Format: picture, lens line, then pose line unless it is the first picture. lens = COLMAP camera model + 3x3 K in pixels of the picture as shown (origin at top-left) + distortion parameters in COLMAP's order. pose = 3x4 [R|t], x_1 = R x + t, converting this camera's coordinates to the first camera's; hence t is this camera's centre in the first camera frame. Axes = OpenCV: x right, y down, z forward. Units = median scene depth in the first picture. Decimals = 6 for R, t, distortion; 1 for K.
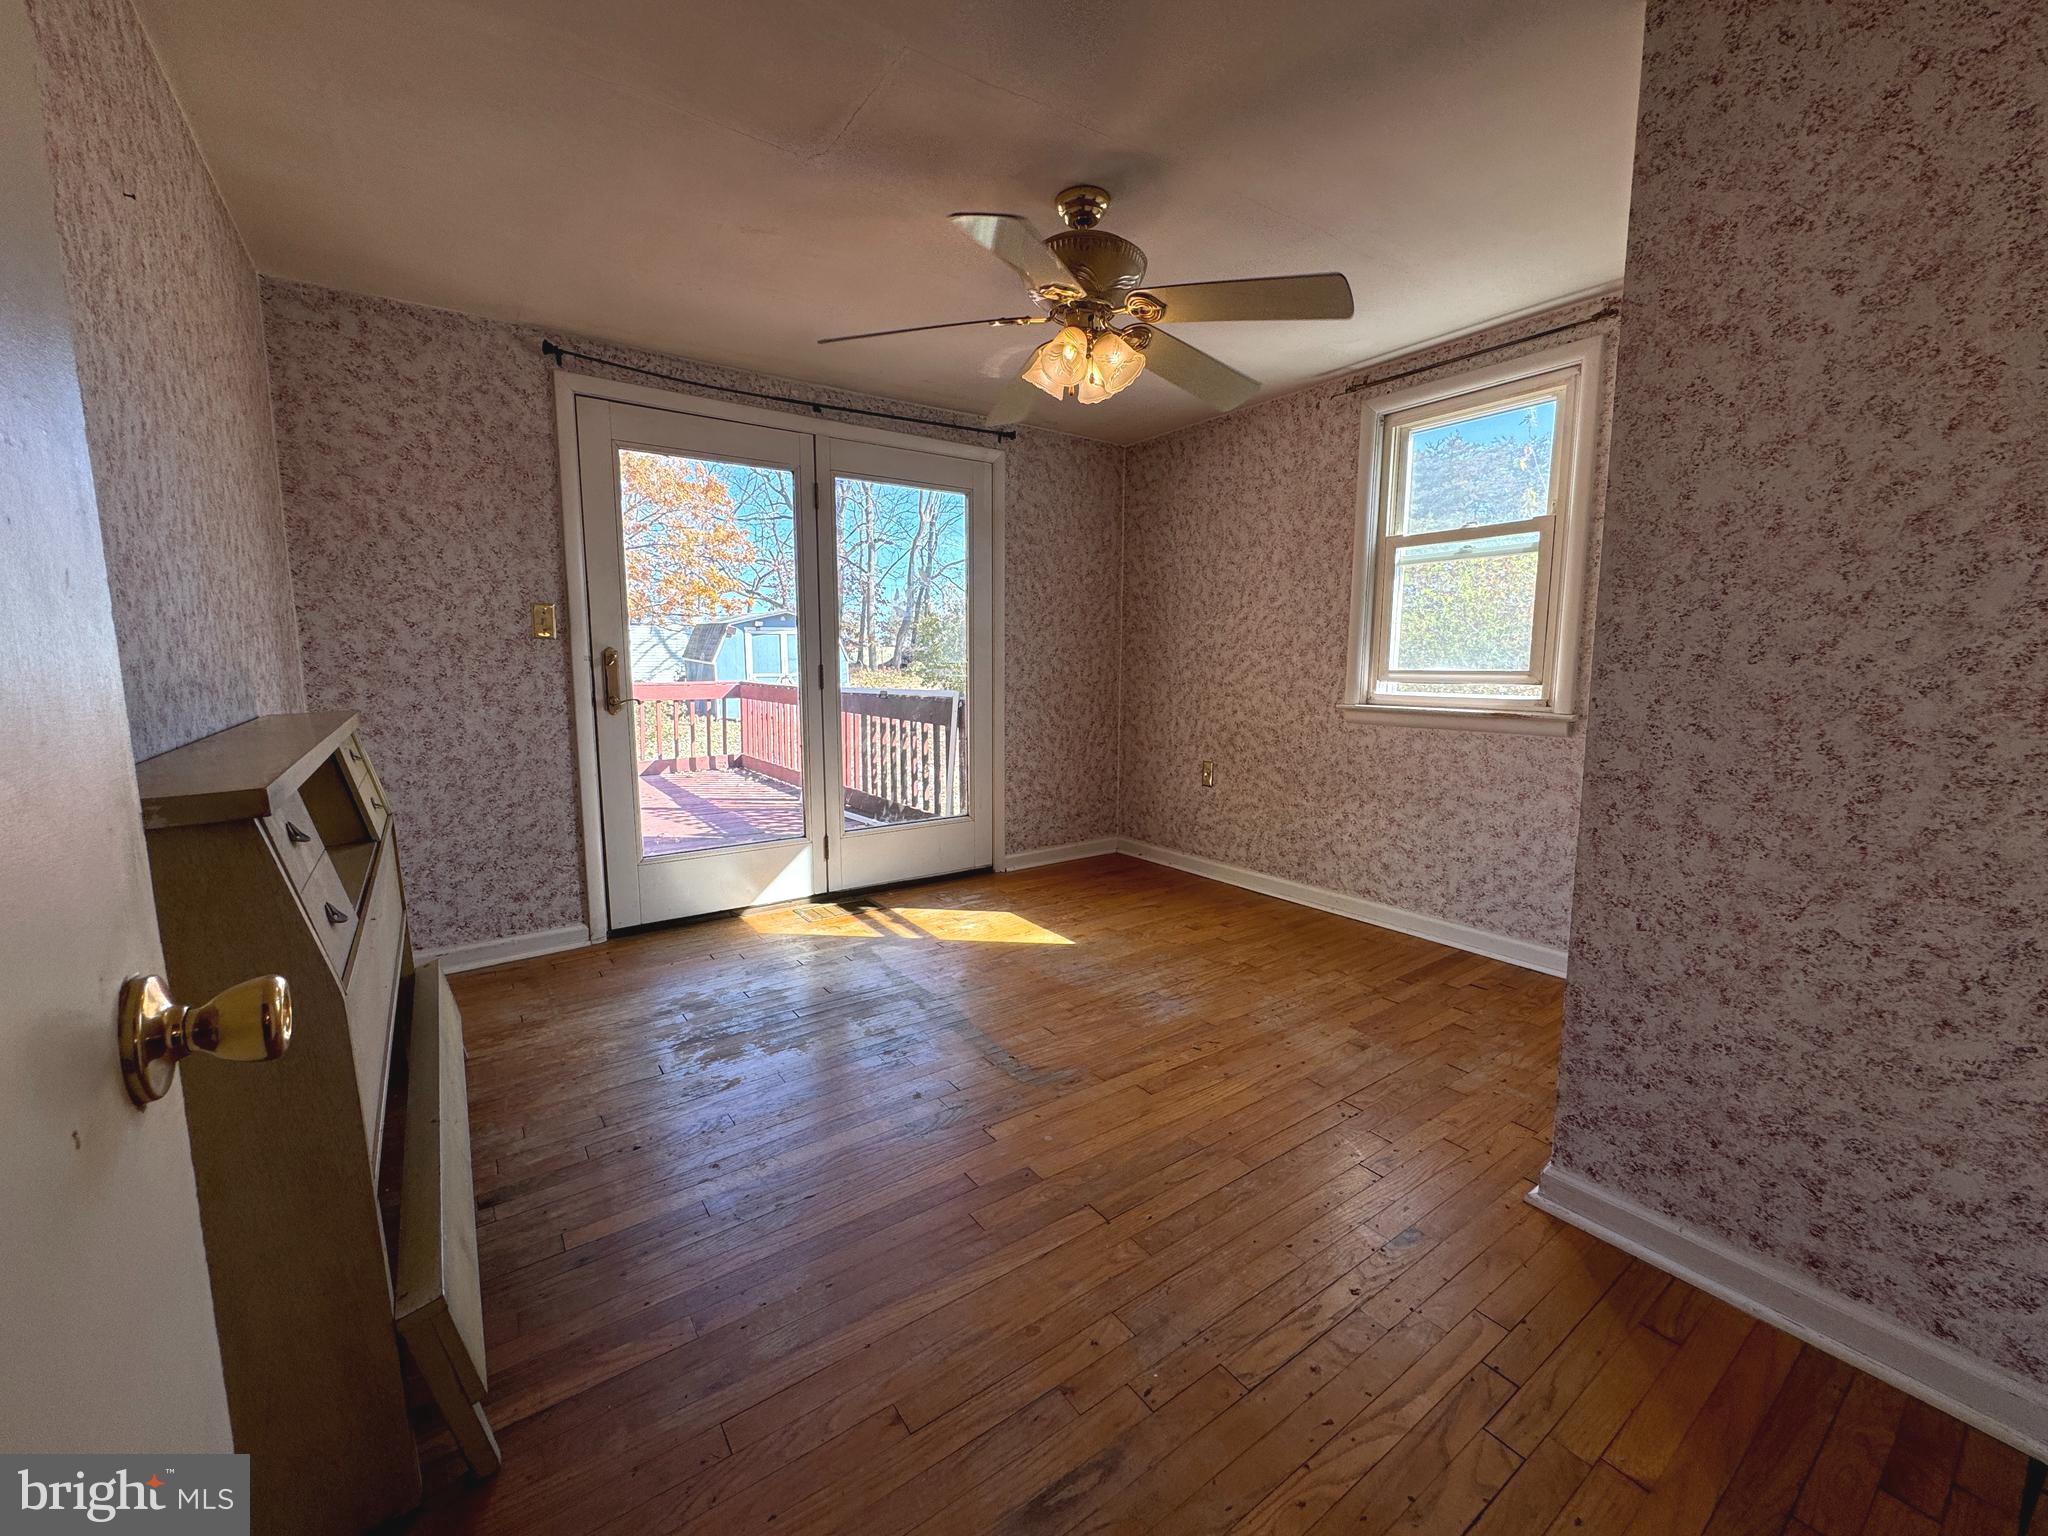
lens RADIAL K [[818.1, 0, 1022.8], [0, 818.1, 764.4], [0, 0, 1]] dist [0.000414, 0.000537]
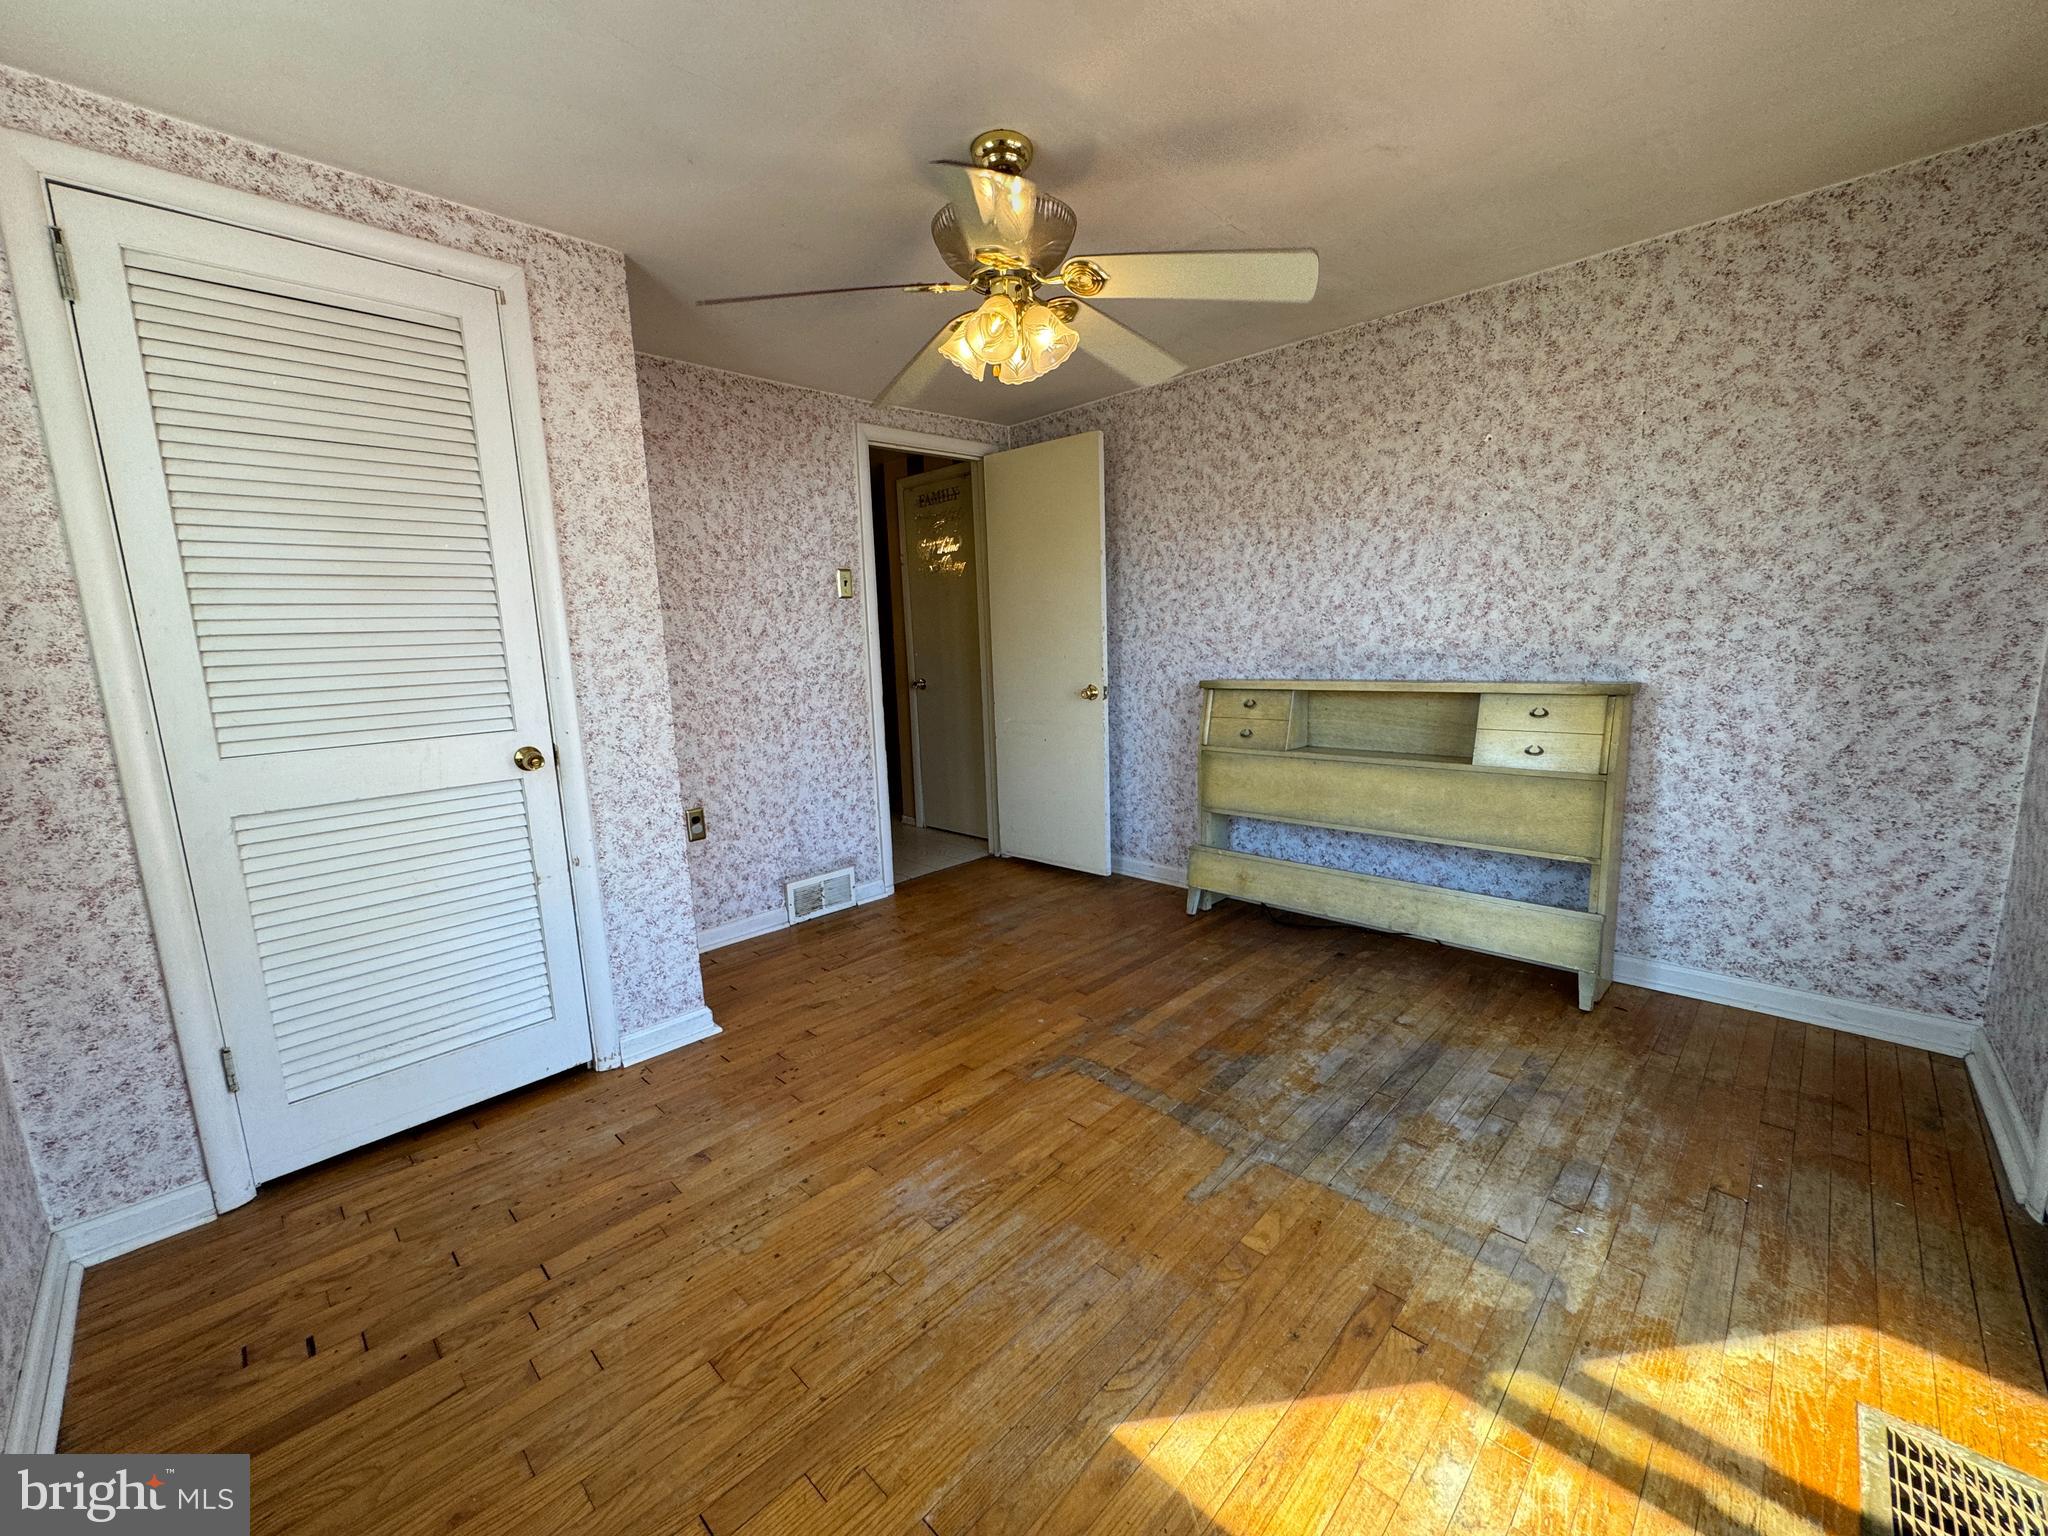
lens RADIAL K [[818.1, 0, 1022.8], [0, 818.1, 764.4], [0, 0, 1]] dist [0.000414, 0.000537]
pose [[-0.984917, 0.064211, -0.160675, 0.168507], [0.015192, 0.957100, 0.289361, -0.224929], [0.172362, 0.282555, -0.943639, 1.448987]]
